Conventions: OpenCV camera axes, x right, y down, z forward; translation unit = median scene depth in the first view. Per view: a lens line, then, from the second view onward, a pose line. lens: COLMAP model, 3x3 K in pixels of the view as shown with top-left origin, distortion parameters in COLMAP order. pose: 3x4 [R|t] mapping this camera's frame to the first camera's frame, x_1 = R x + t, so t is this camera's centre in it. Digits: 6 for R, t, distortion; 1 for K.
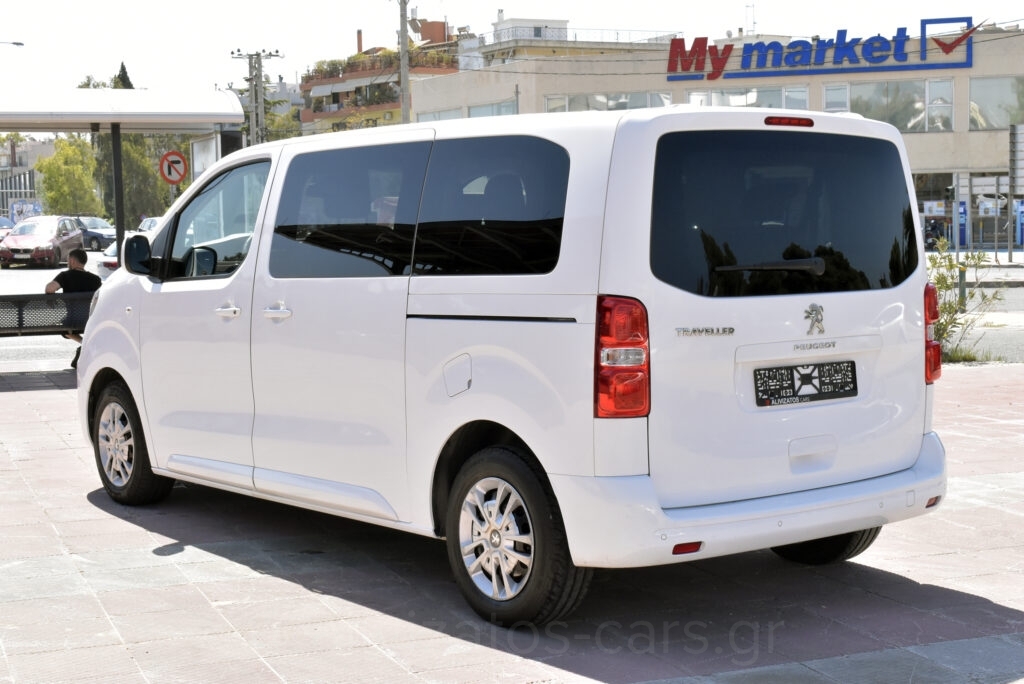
lens RADIAL K [[1555.4, 0, 512.0], [0, 1555.4, 342.0], [0, 0, 1]] dist [-0.001421, -0.009279]
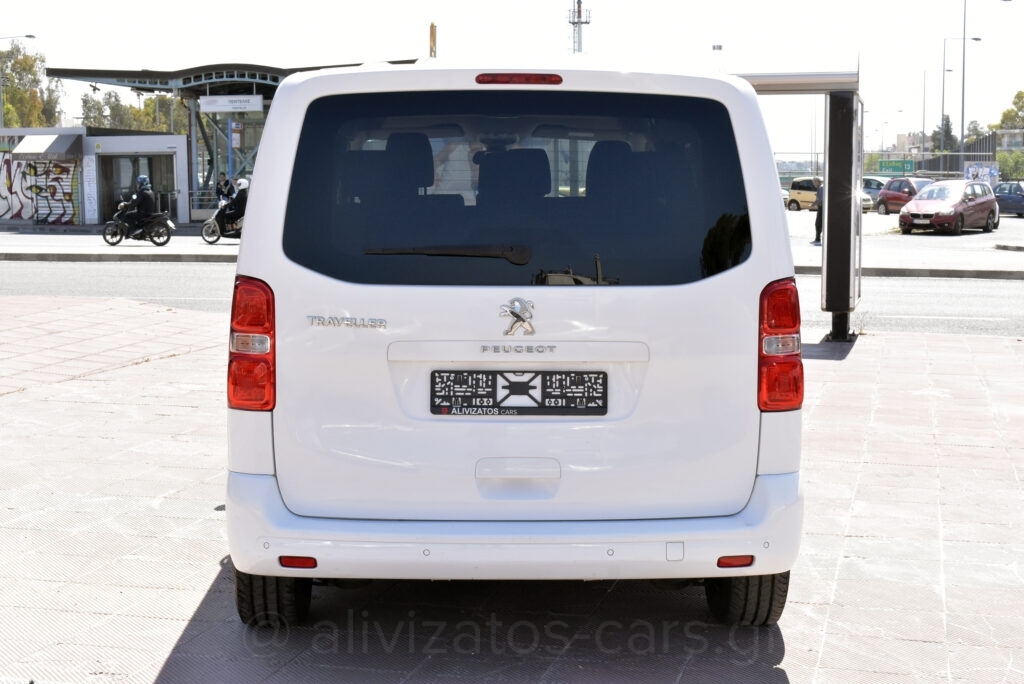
lens RADIAL K [[1619.3, 0, 512.0], [0, 1619.3, 342.0], [0, 0, 1]] dist [-0.013952, 0.032777]
pose [[0.808087, 0.069758, -0.584918, 0.694743], [-0.058503, 0.997558, 0.038146, -0.033848], [0.586151, 0.003394, 0.810195, 0.295429]]
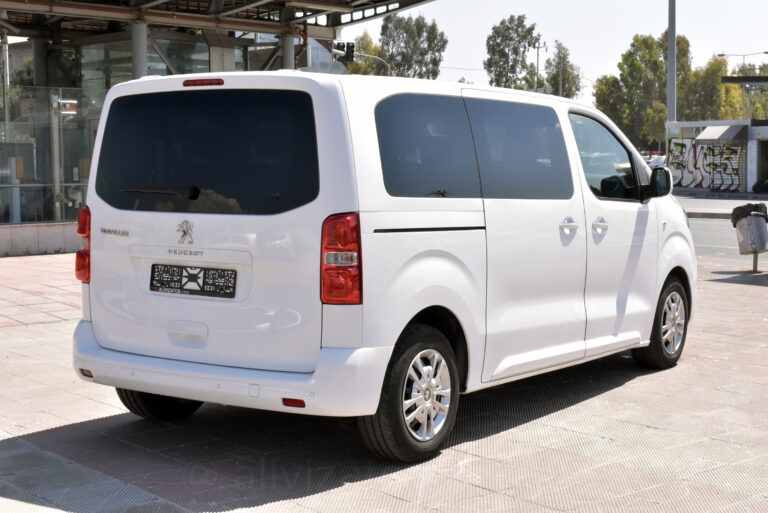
lens RADIAL K [[1214.5, 0, 384.0], [0, 1214.5, 256.5], [0, 0, 1]] dist [-0.013952, 0.032777]
pose [[0.320426, 0.085130, -0.943441, 1.215607], [-0.081997, 0.994708, 0.061907, -0.071367], [0.943718, 0.057523, 0.325711, 0.819514]]
